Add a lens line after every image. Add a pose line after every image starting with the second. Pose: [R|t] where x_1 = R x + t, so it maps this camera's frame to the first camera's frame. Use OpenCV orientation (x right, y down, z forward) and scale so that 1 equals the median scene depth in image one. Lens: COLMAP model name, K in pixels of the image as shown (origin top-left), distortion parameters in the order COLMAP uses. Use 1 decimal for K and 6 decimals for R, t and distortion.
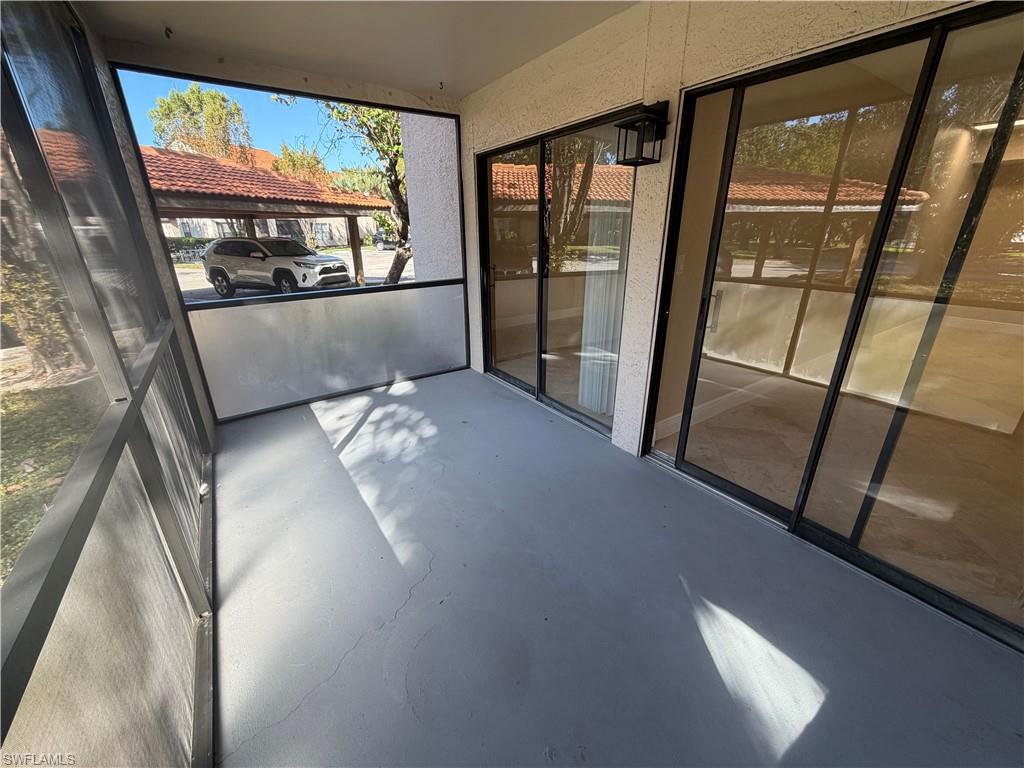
lens RADIAL K [[407.8, 0, 512.2], [0, 407.8, 388.9], [0, 0, 1]] dist [0.000912, -0.000486]
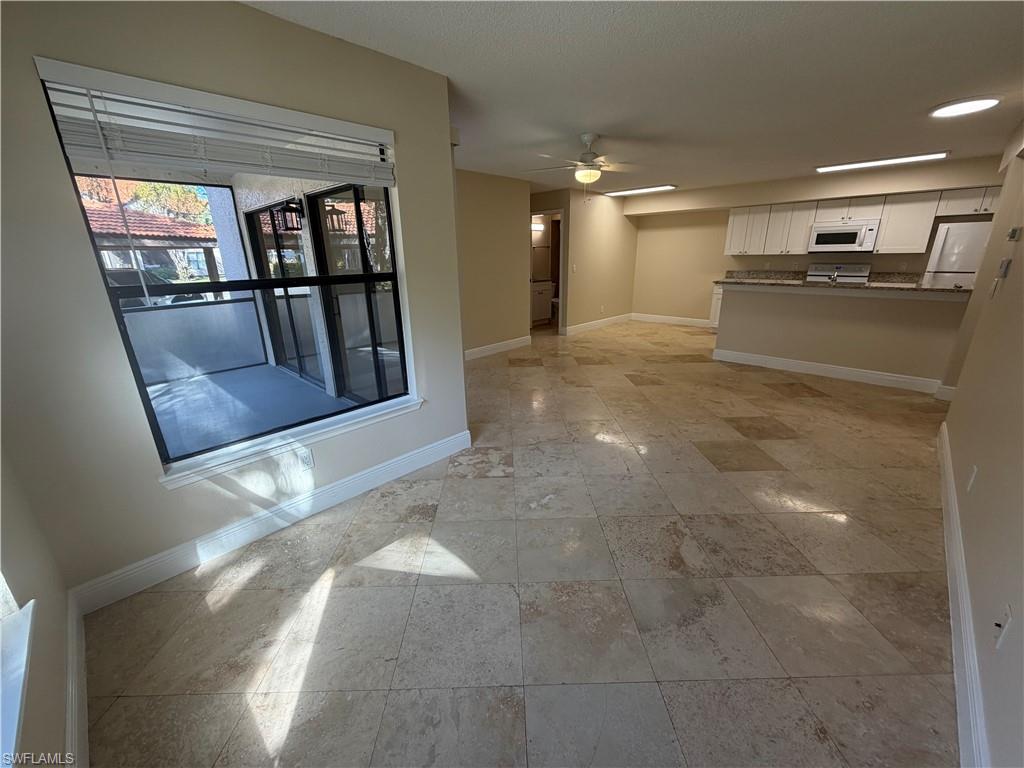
lens RADIAL K [[407.8, 0, 509.2], [0, 407.8, 384.6], [0, 0, 1]] dist [0.000912, -0.000486]
pose [[0.975859, -0.085843, 0.200822, 0.398173], [0.097882, 0.993901, -0.050792, 0.162225], [-0.195237, 0.069222, 0.978310, -0.459835]]
